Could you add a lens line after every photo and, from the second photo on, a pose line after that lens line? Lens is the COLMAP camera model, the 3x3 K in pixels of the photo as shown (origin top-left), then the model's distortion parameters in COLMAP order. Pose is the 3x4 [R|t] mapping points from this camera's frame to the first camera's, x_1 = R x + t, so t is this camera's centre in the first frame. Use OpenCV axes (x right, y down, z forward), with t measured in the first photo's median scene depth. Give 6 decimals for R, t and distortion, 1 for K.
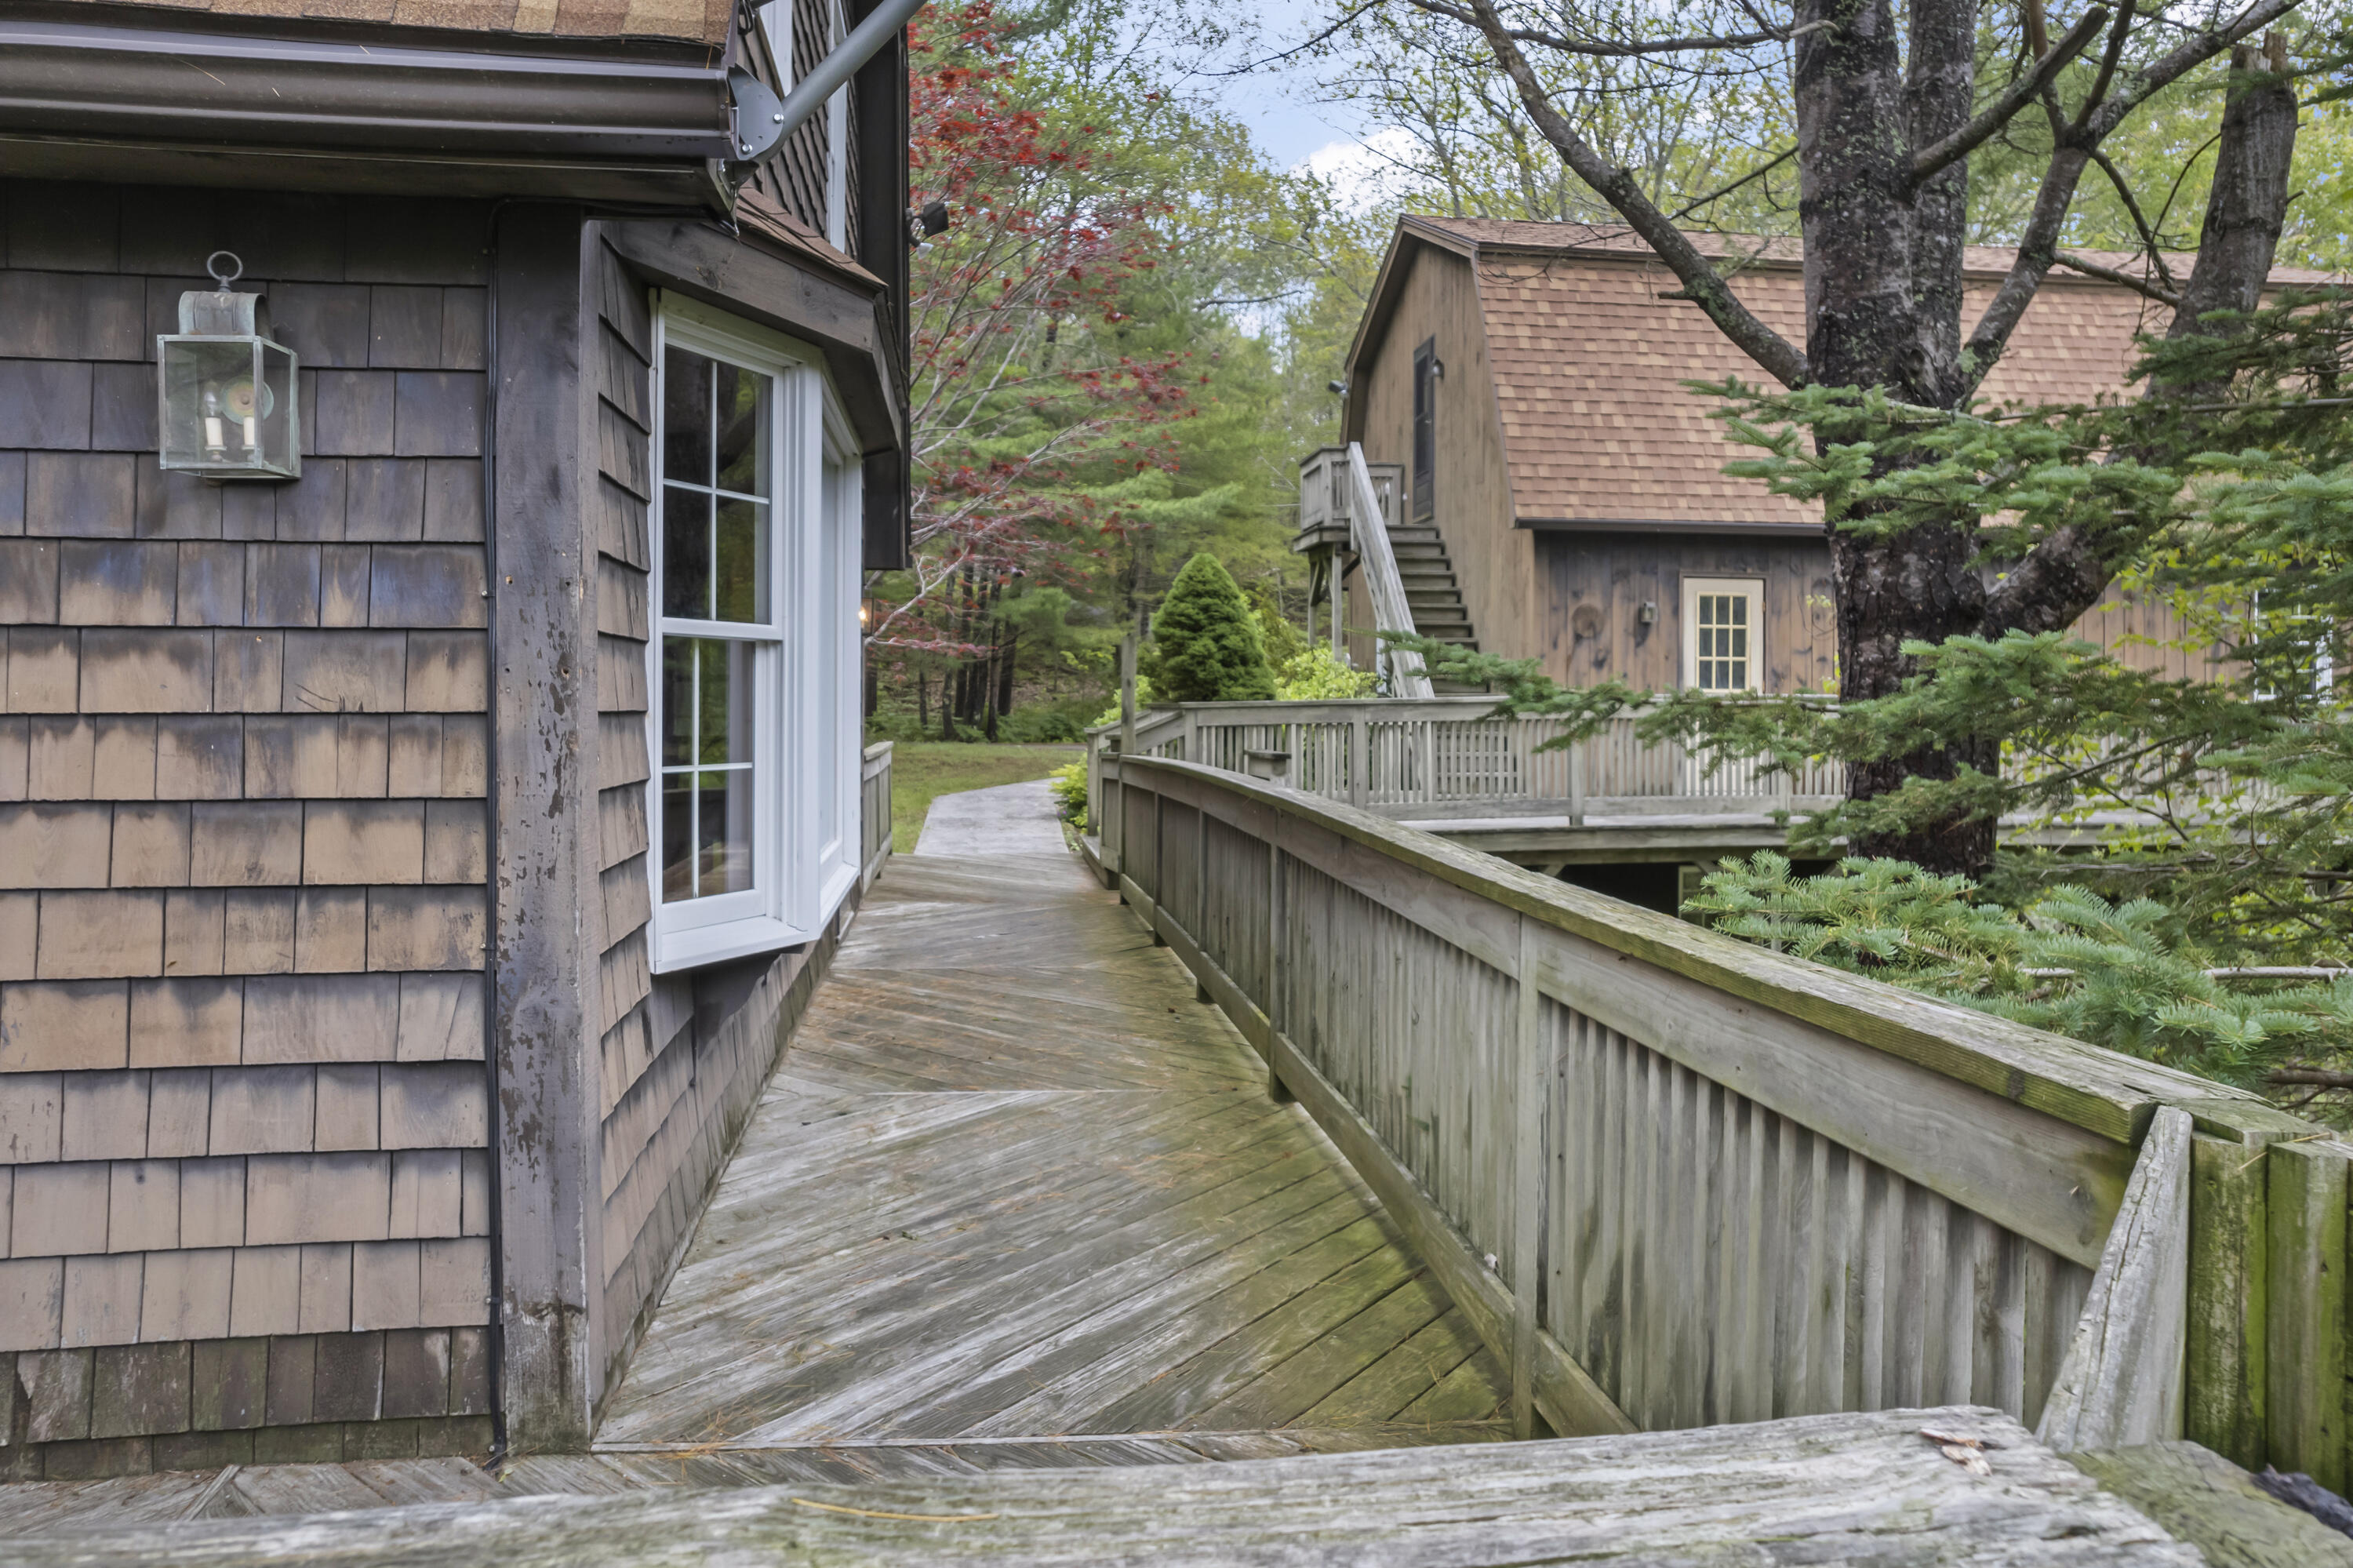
lens RADIAL K [[1524.8, 0, 1164.9], [0, 1524.8, 717.3], [0, 0, 1]] dist [-0.063830, 0.065587]
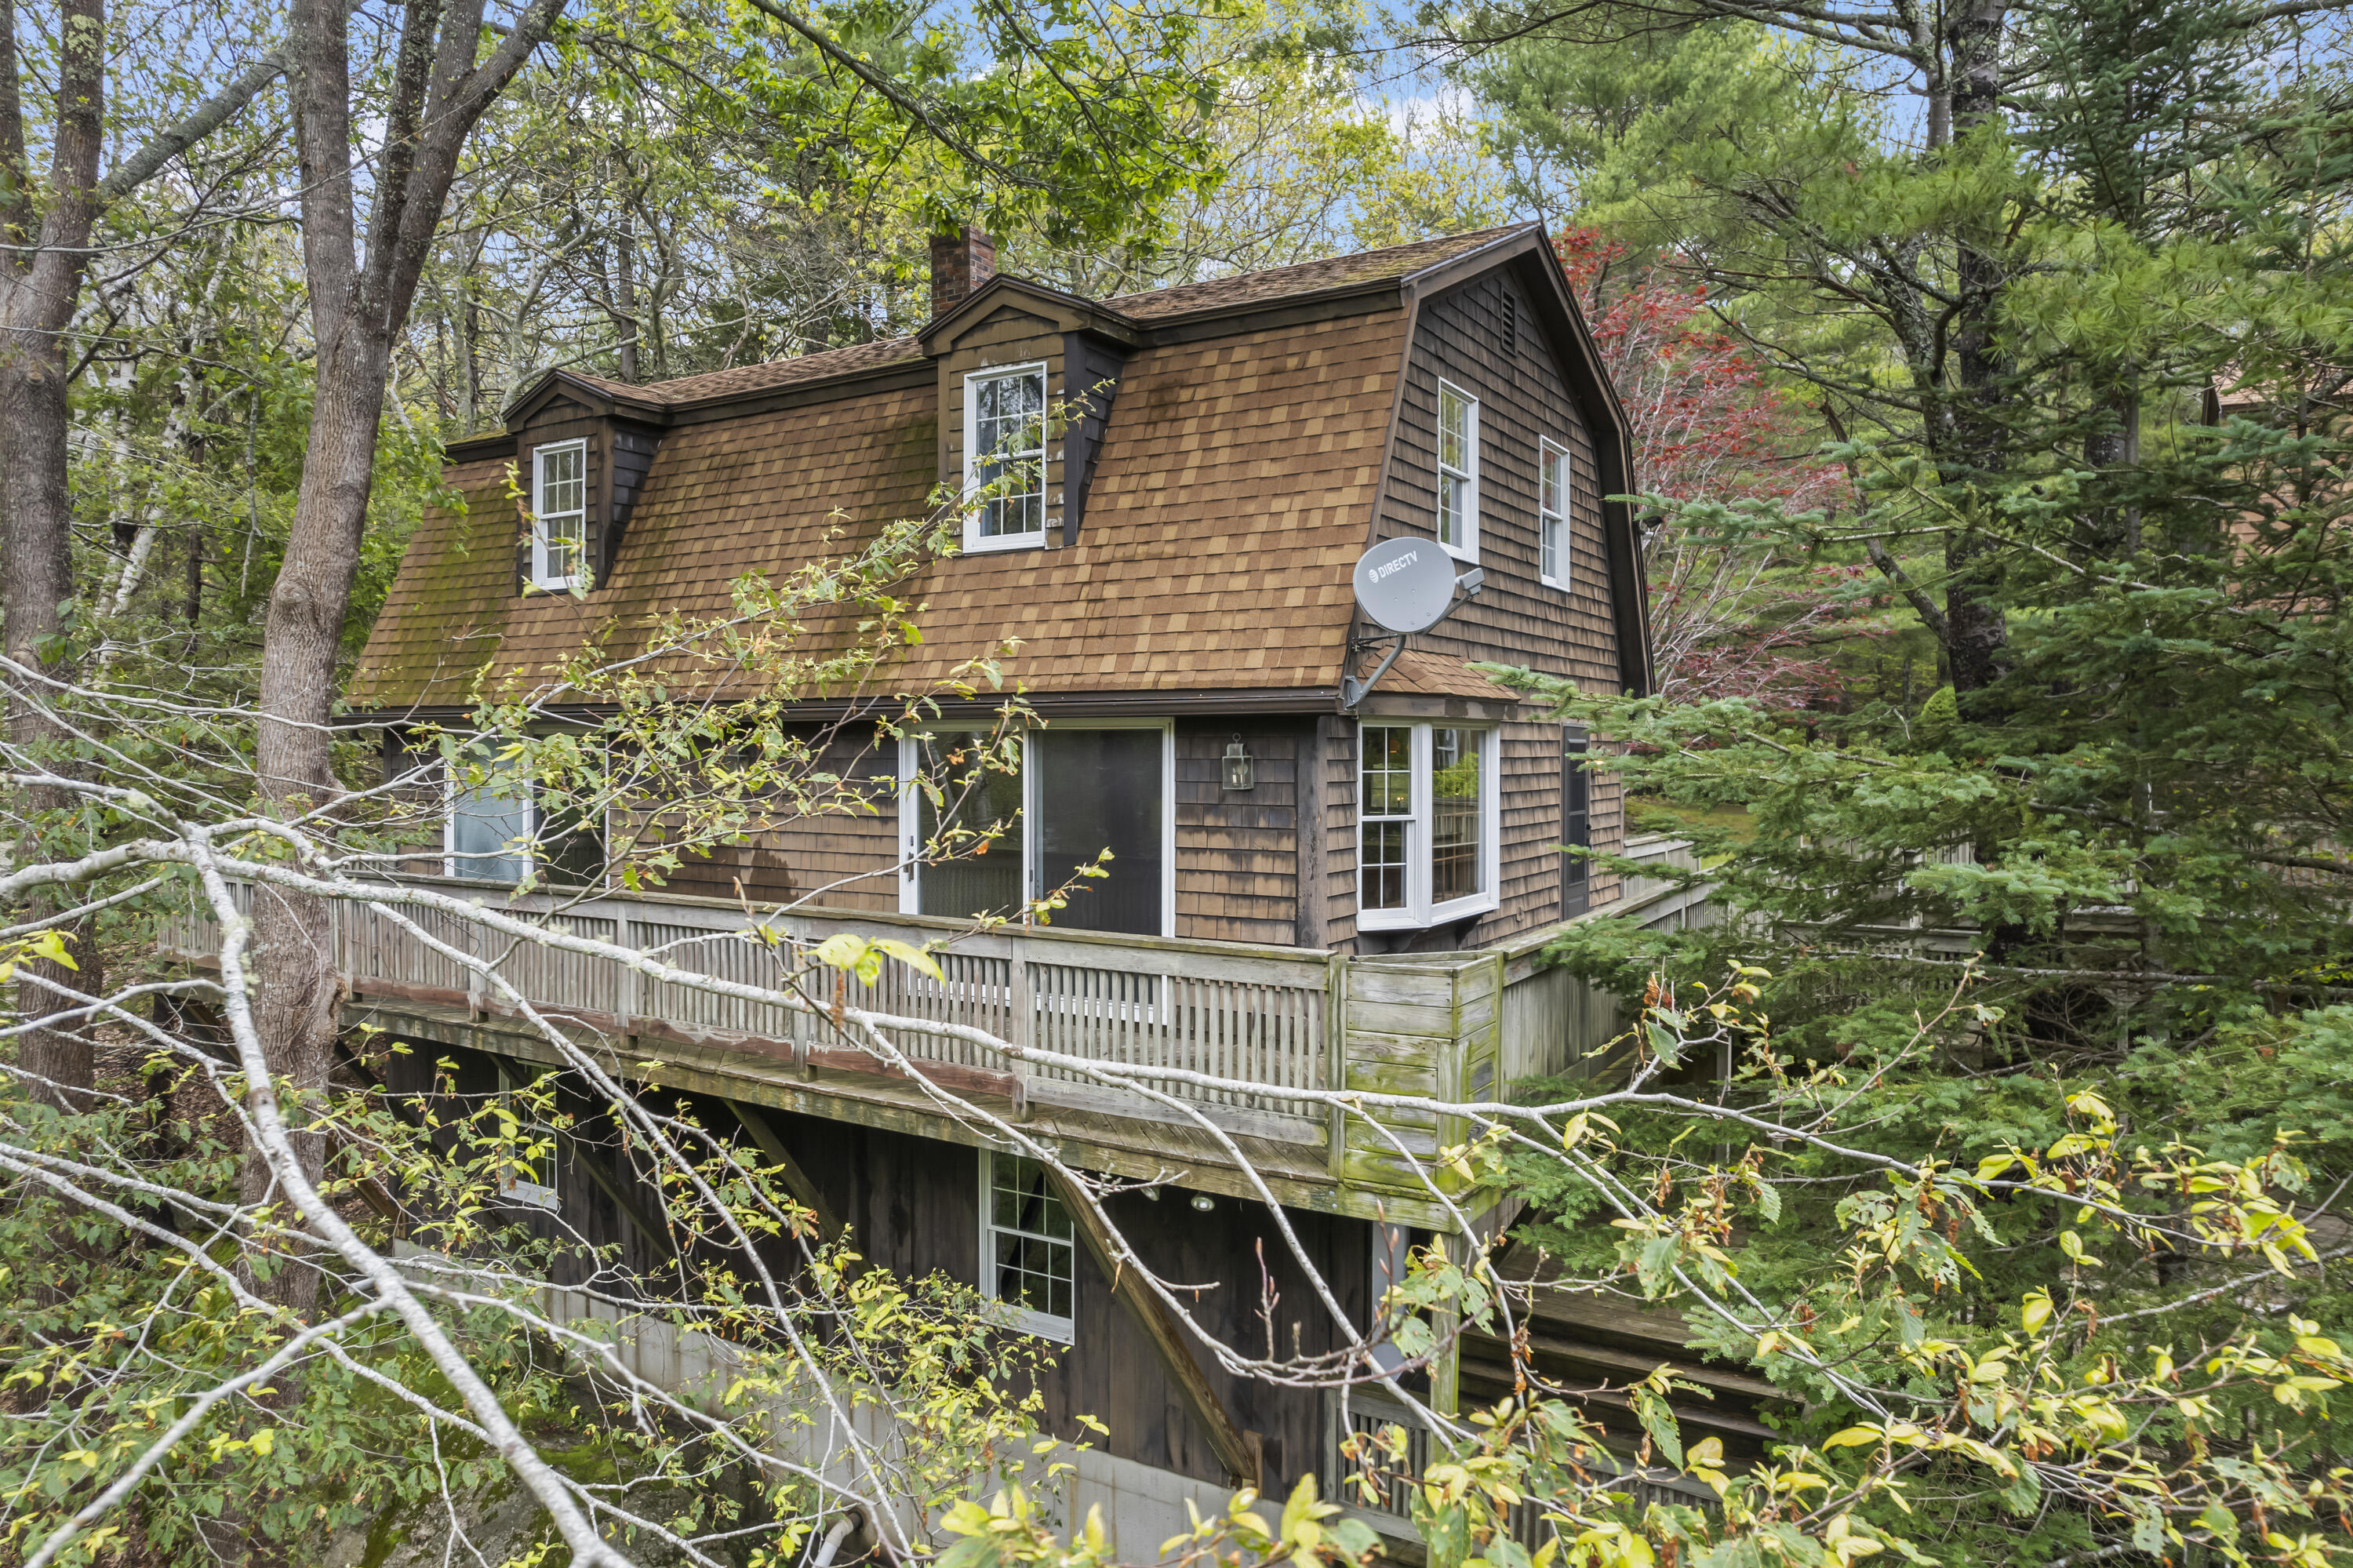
lens RADIAL K [[1524.8, 0, 1175.2], [0, 1524.8, 777.5], [0, 0, 1]] dist [-0.063830, 0.065587]
pose [[0.781420, 0.009676, -0.623931, 1.672923], [0.000532, 0.999869, 0.016172, -0.249022], [0.624006, -0.012970, 0.781312, -2.134893]]
